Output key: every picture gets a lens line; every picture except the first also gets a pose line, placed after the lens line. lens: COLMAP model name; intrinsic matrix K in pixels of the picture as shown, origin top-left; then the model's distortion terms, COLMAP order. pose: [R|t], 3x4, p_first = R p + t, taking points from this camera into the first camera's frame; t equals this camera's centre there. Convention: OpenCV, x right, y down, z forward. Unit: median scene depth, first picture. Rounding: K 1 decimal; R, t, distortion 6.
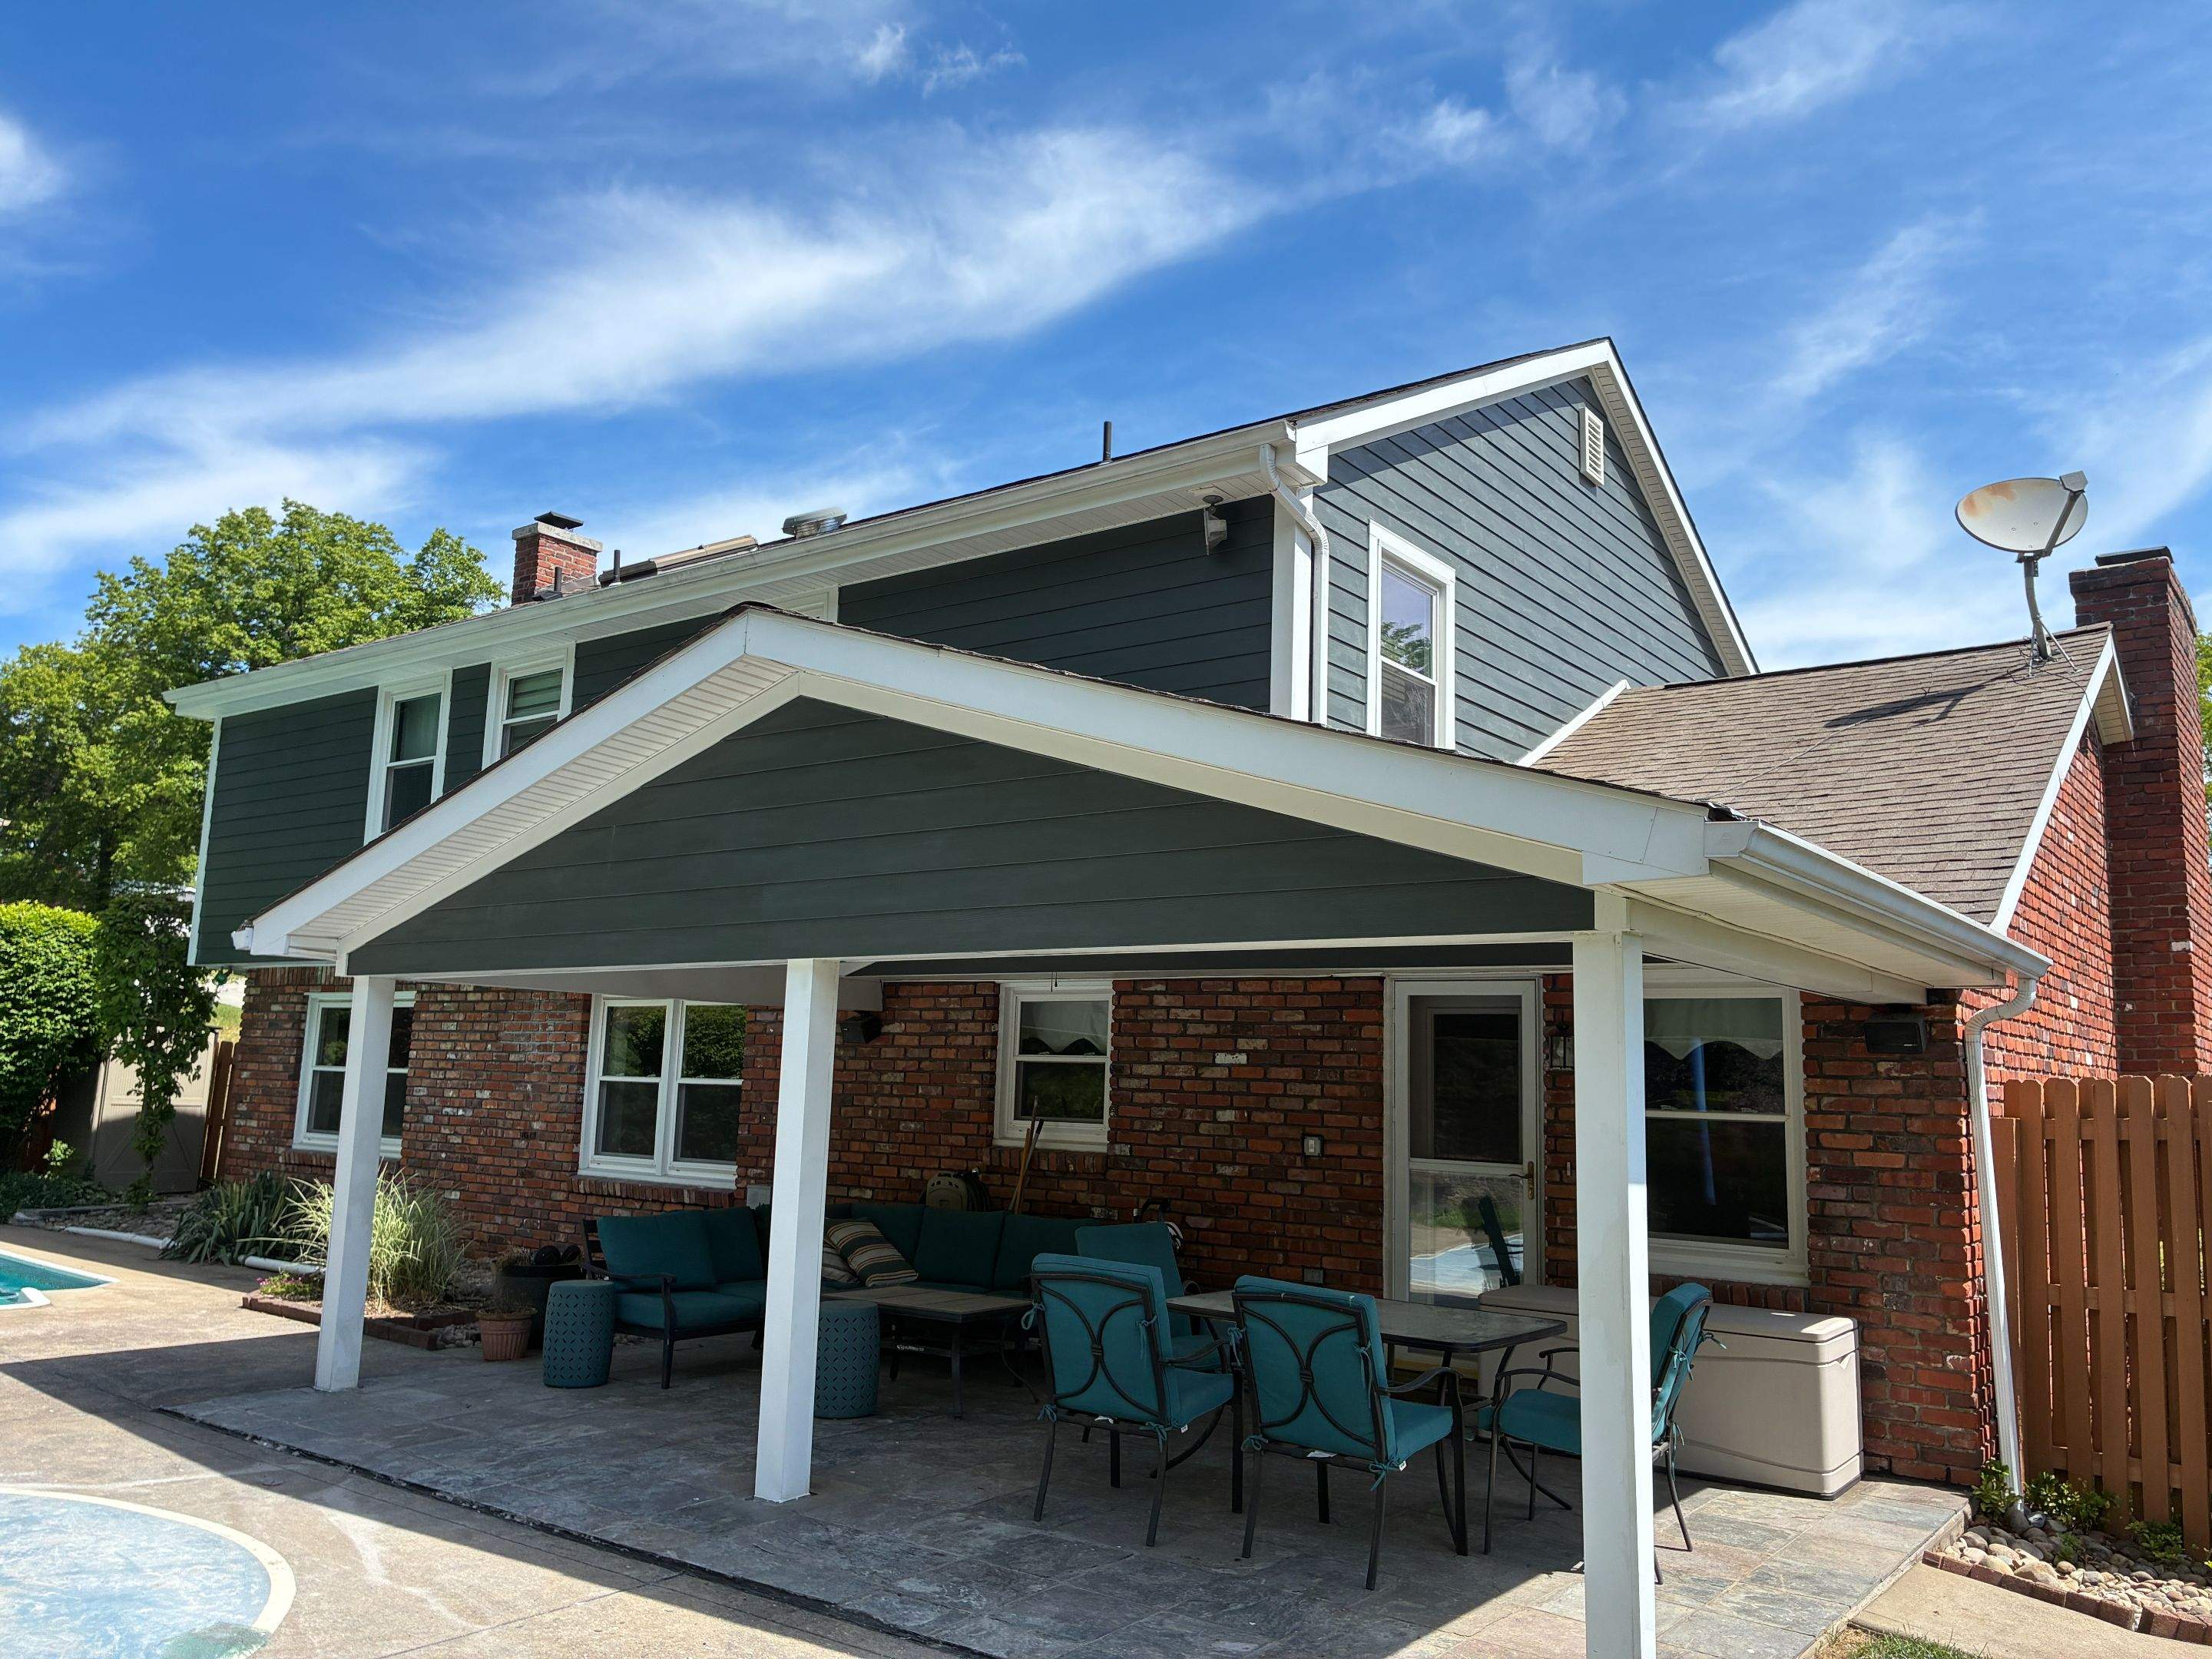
lens RADIAL K [[1672.7, 0, 1106.0], [0, 1672.7, 829.5], [0, 0, 1]] dist [0.044404, -0.073045]
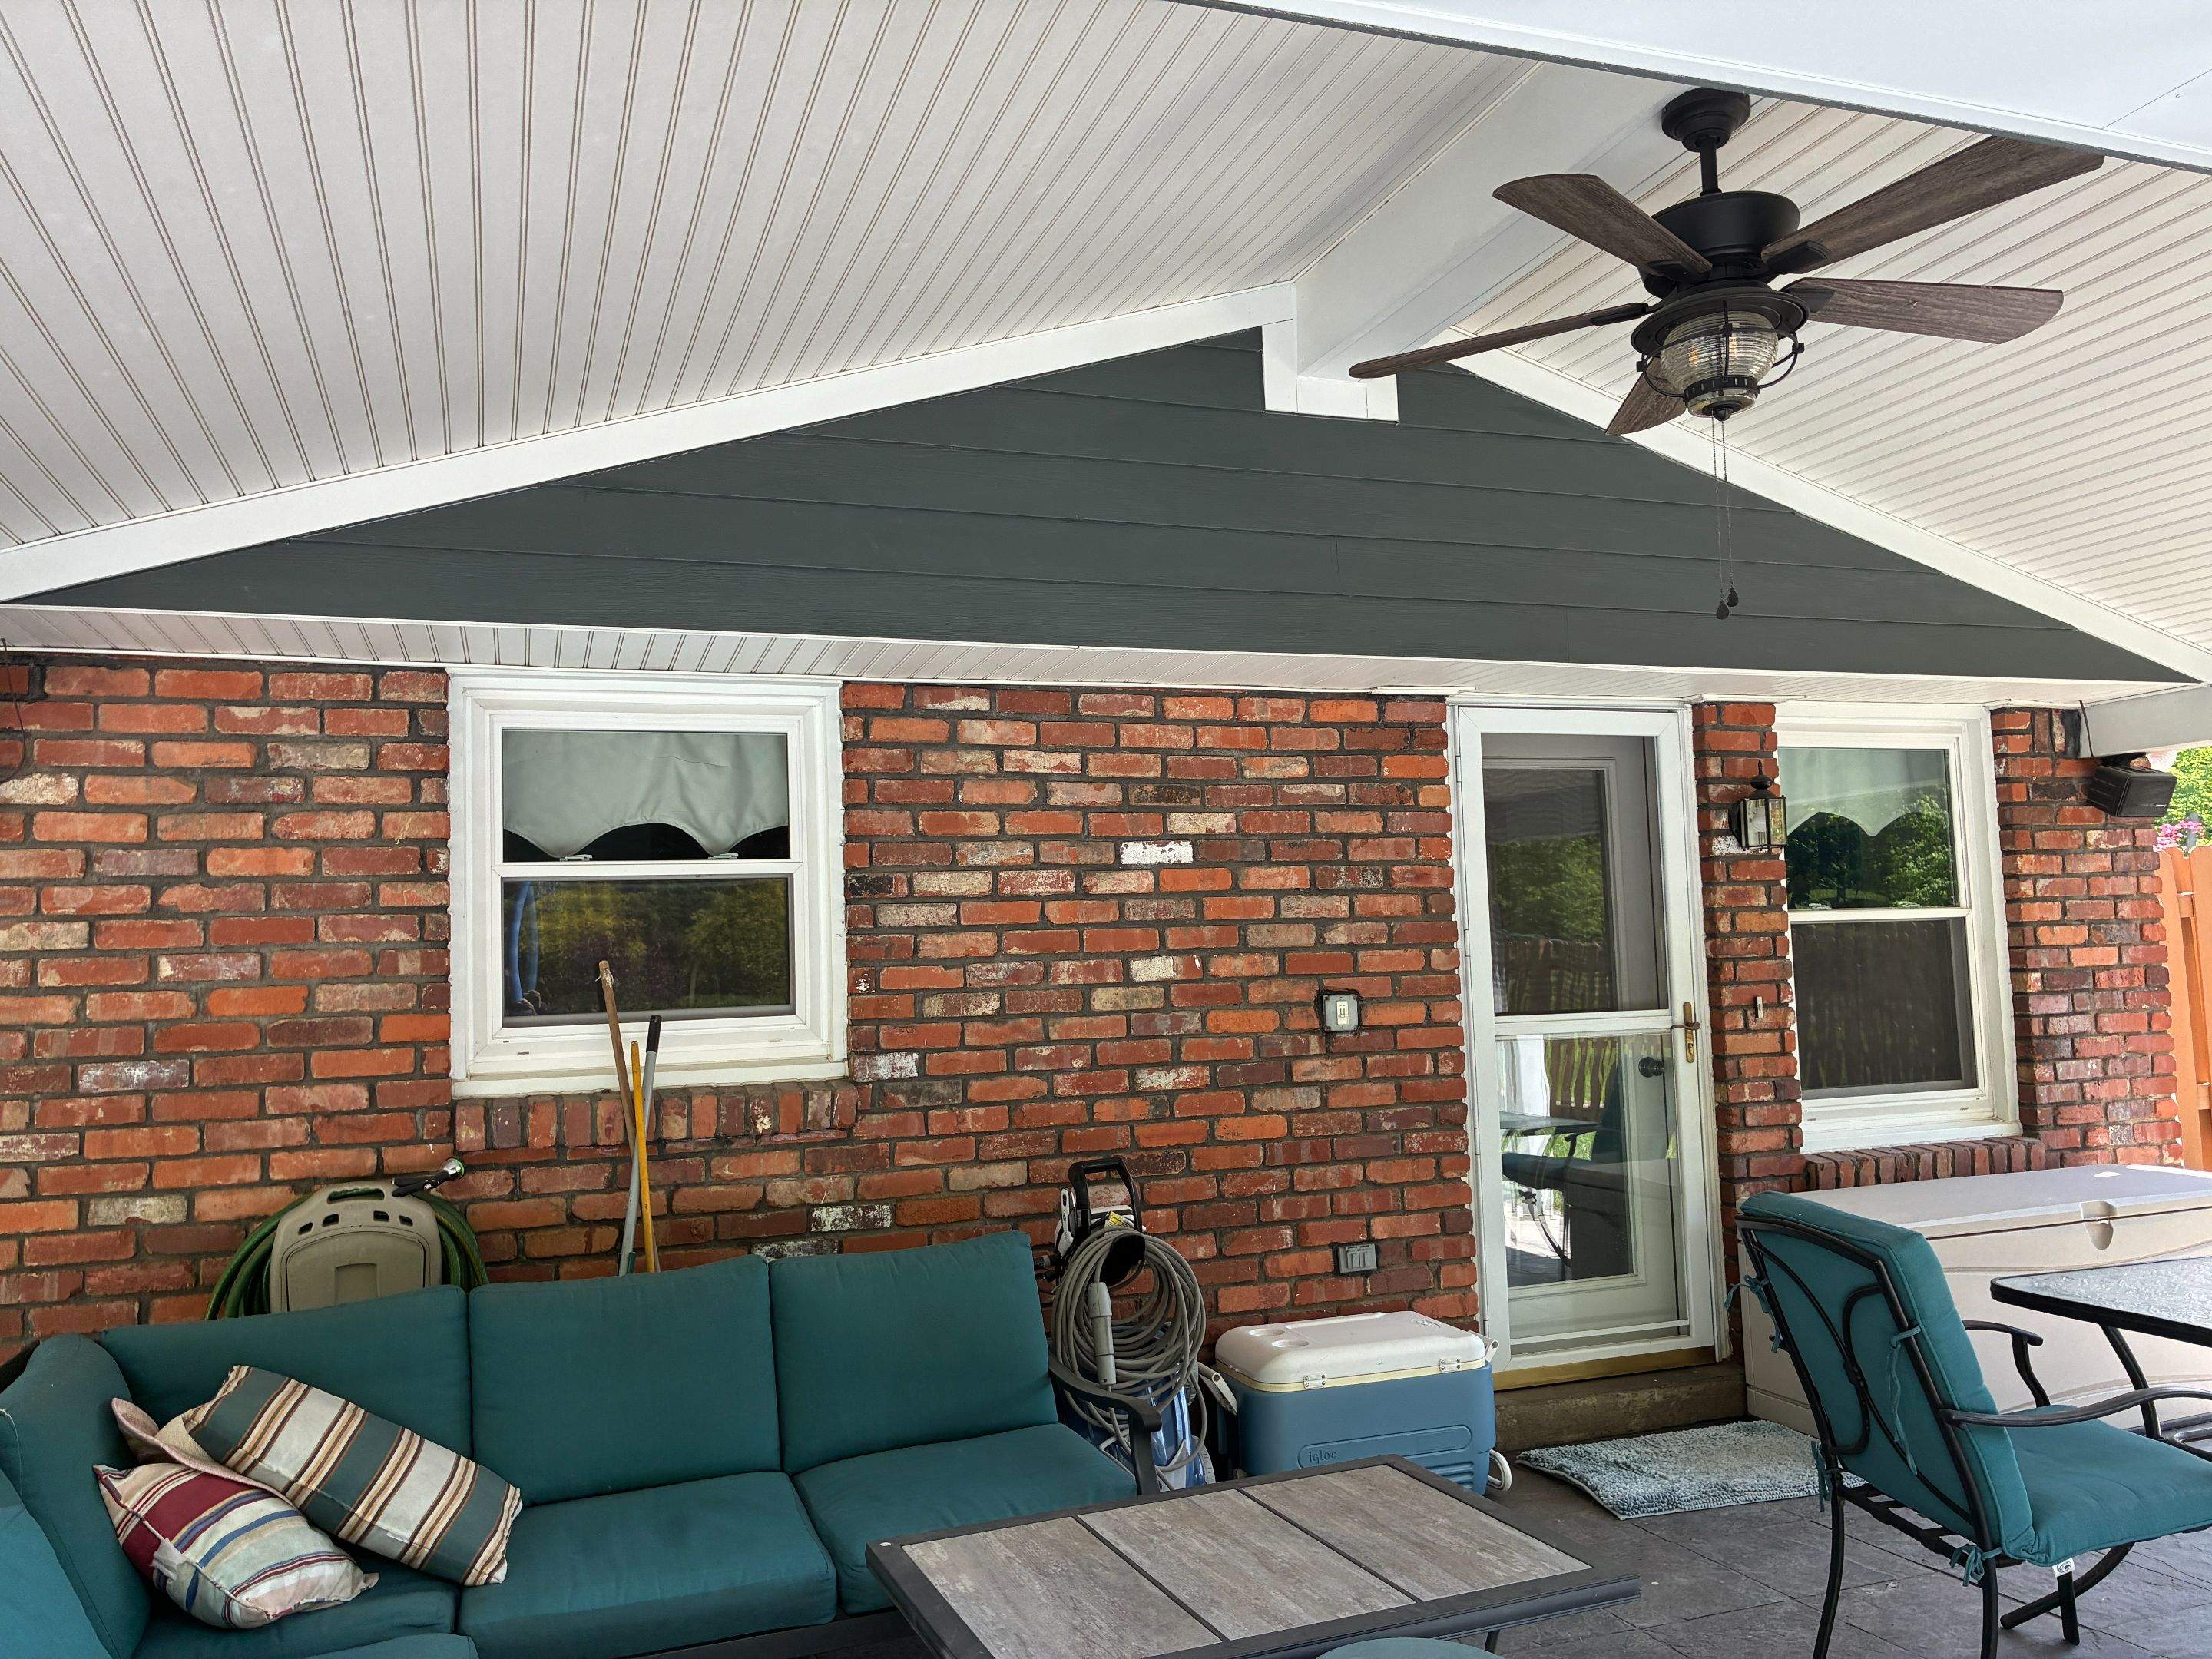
lens RADIAL K [[1678.8, 0, 1106.0], [0, 1678.8, 829.5], [0, 0, 1]] dist [0.063596, -0.060540]
pose [[0.541782, 0.016887, 0.840350, -0.340390], [-0.076685, 0.996621, 0.029412, 0.115678], [-0.837014, -0.080377, 0.541246, 0.741103]]
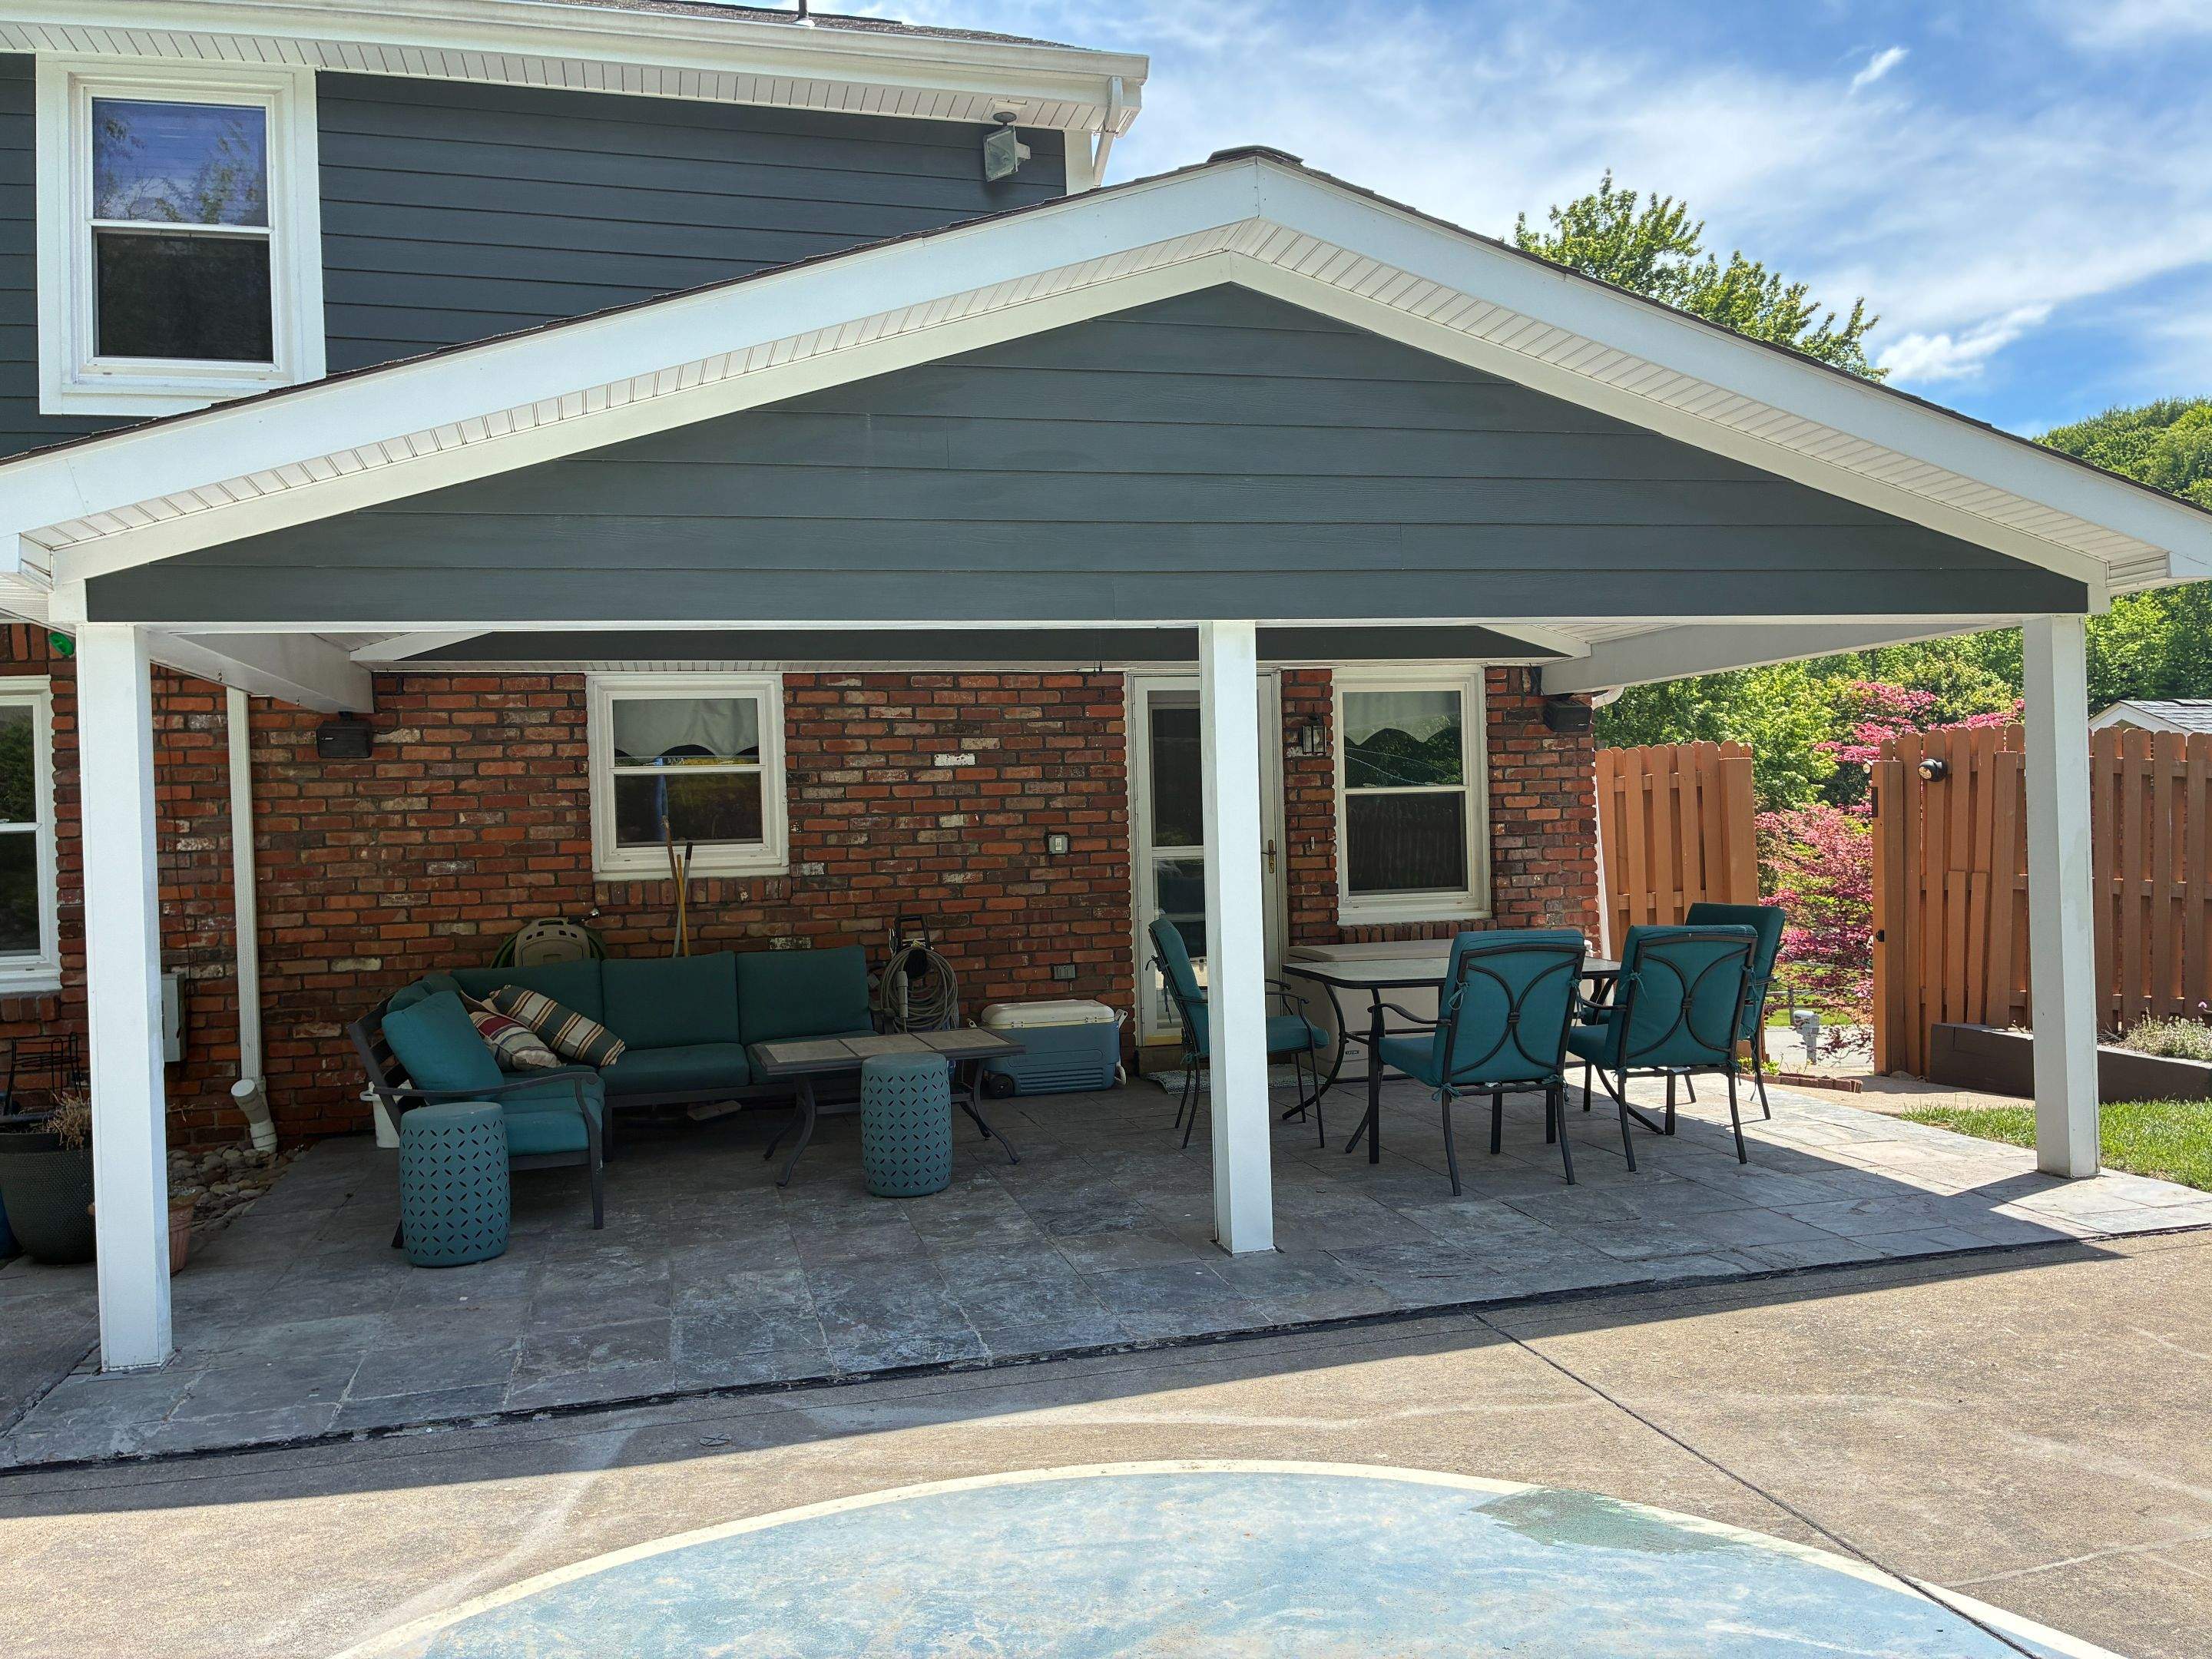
lens RADIAL K [[1660.4, 0, 1106.0], [0, 1660.4, 829.5], [0, 0, 1]] dist [0.106439, -0.223328]
pose [[0.614369, -0.053348, 0.787214, -0.589992], [-0.068828, 0.990285, 0.120825, 0.058017], [-0.786011, -0.128414, 0.604728, 0.372719]]
